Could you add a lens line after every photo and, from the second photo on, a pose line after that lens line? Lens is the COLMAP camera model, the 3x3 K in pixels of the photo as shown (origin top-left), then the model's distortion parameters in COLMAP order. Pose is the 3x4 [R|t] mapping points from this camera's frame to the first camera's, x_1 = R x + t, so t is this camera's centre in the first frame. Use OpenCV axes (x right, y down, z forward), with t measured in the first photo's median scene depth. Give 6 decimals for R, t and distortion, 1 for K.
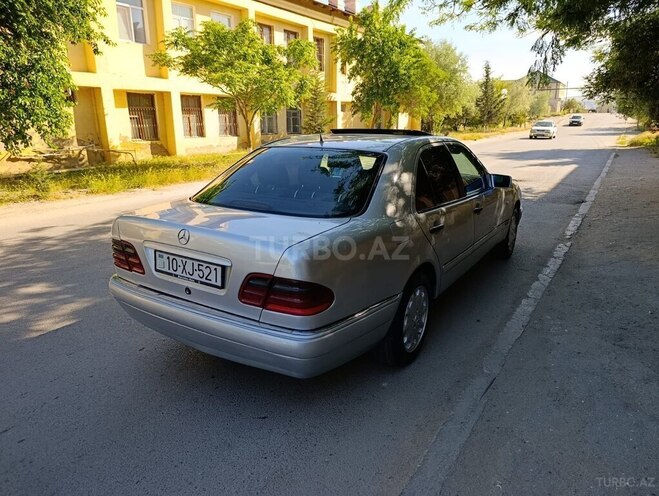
lens RADIAL K [[463.4, 0, 329.5], [0, 463.4, 248.0], [0, 0, 1]] dist [0.029688, -0.038538]
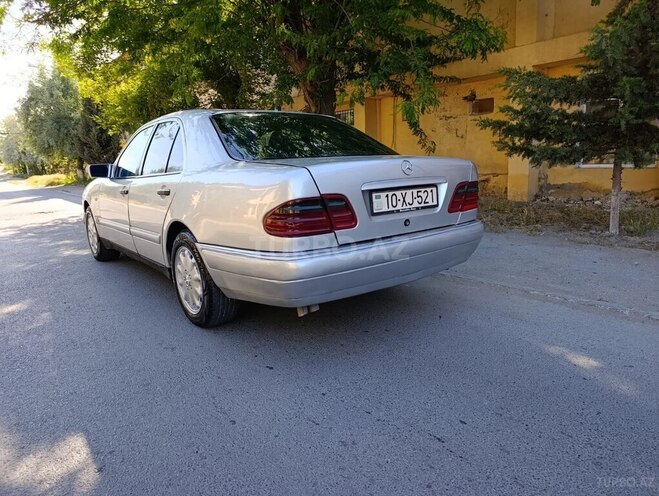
lens RADIAL K [[466.8, 0, 334.2], [0, 466.8, 250.0], [0, 0, 1]] dist [-0.004291, -0.005033]
pose [[0.304446, -0.198331, 0.931653, -0.475020], [0.287252, 0.951665, 0.108723, -0.003108], [-0.908184, 0.234519, 0.346701, 0.286922]]
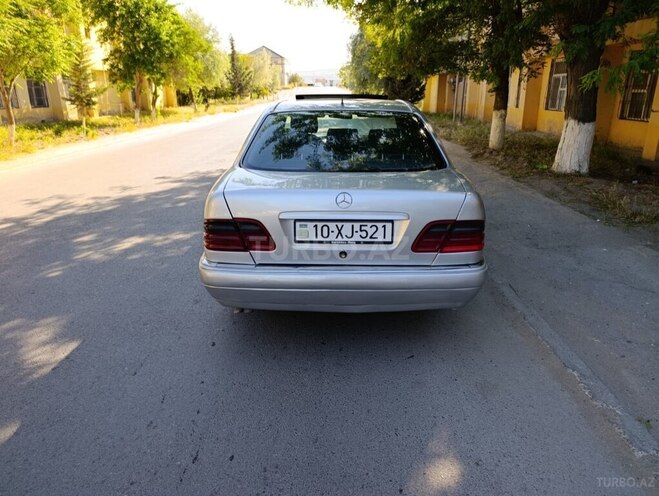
lens RADIAL K [[463.2, 0, 326.4], [0, 463.2, 247.9], [0, 0, 1]] dist [0.033091, -0.044762]
pose [[0.844012, -0.168568, 0.509145, -0.301089], [0.141335, 0.985673, 0.092047, -0.006972], [-0.517367, -0.005729, 0.855745, 0.057763]]
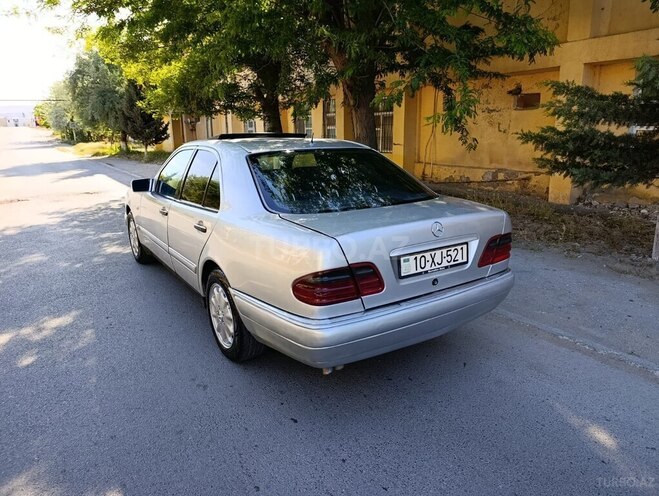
lens RADIAL K [[466.8, 0, 334.2], [0, 466.8, 250.0], [0, 0, 1]] dist [-0.004291, -0.005033]
pose [[0.380008, -0.234457, 0.894776, -0.466195], [0.257080, 0.956002, 0.141319, -0.064543], [-0.888540, 0.176327, 0.423562, 0.266883]]
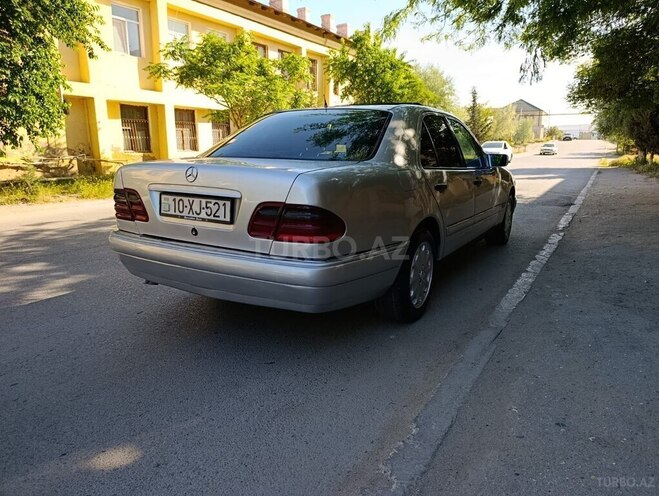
lens RADIAL K [[463.2, 0, 341.2], [0, 463.2, 246.7], [0, 0, 1]] dist [0.025579, -0.028175]
pose [[0.998951, 0.001313, 0.045779, -0.014290], [0.001472, 0.998152, -0.060754, 0.065710], [-0.045774, 0.060758, 0.997102, 0.003798]]
